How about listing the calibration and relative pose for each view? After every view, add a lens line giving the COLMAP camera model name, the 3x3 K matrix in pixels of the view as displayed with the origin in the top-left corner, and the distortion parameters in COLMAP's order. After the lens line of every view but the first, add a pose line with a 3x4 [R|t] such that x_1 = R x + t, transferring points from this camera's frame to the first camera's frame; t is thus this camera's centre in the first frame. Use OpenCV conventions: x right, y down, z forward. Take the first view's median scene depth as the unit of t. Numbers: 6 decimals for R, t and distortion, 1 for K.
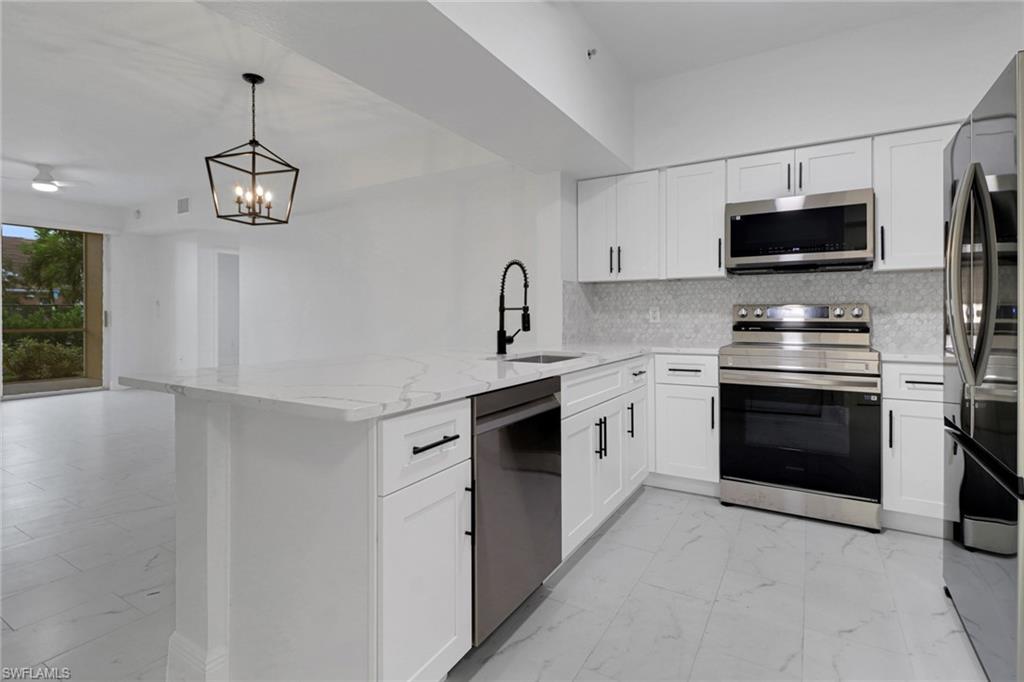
lens RADIAL K [[500.2, 0, 510.4], [0, 500.2, 317.7], [0, 0, 1]] dist [0.000464, -0.000143]
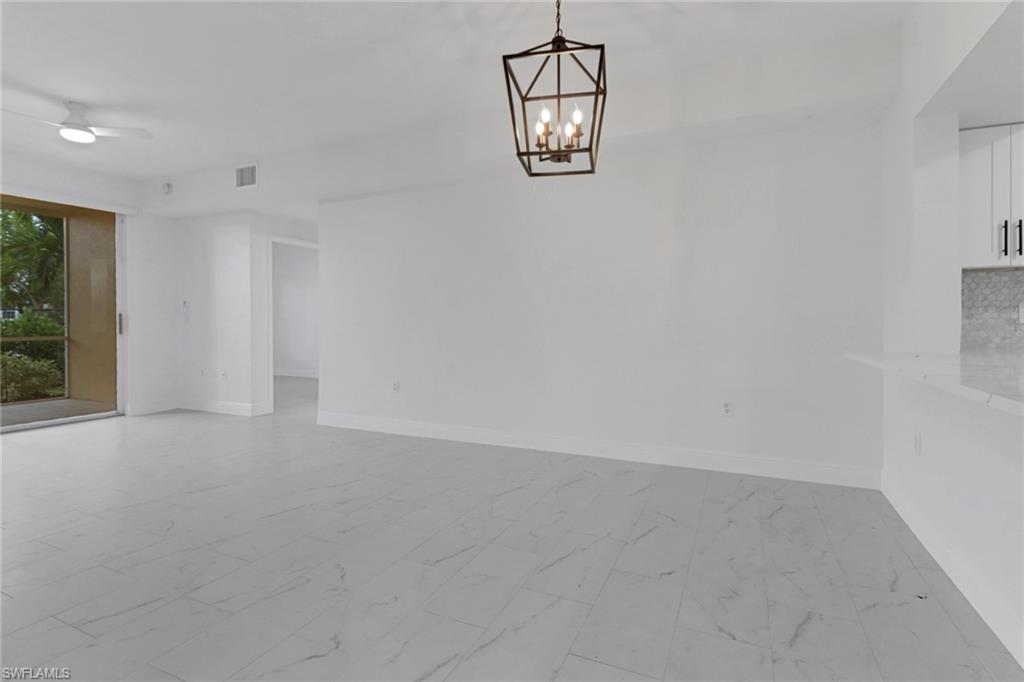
lens RADIAL K [[491.3, 0, 514.0], [0, 491.3, 327.9], [0, 0, 1]] dist [0.018263, -0.013878]
pose [[0.993341, -0.002665, 0.115183, -0.563760], [0.002016, 0.999981, 0.005751, 0.010628], [-0.115196, -0.005480, 0.993328, 0.333123]]
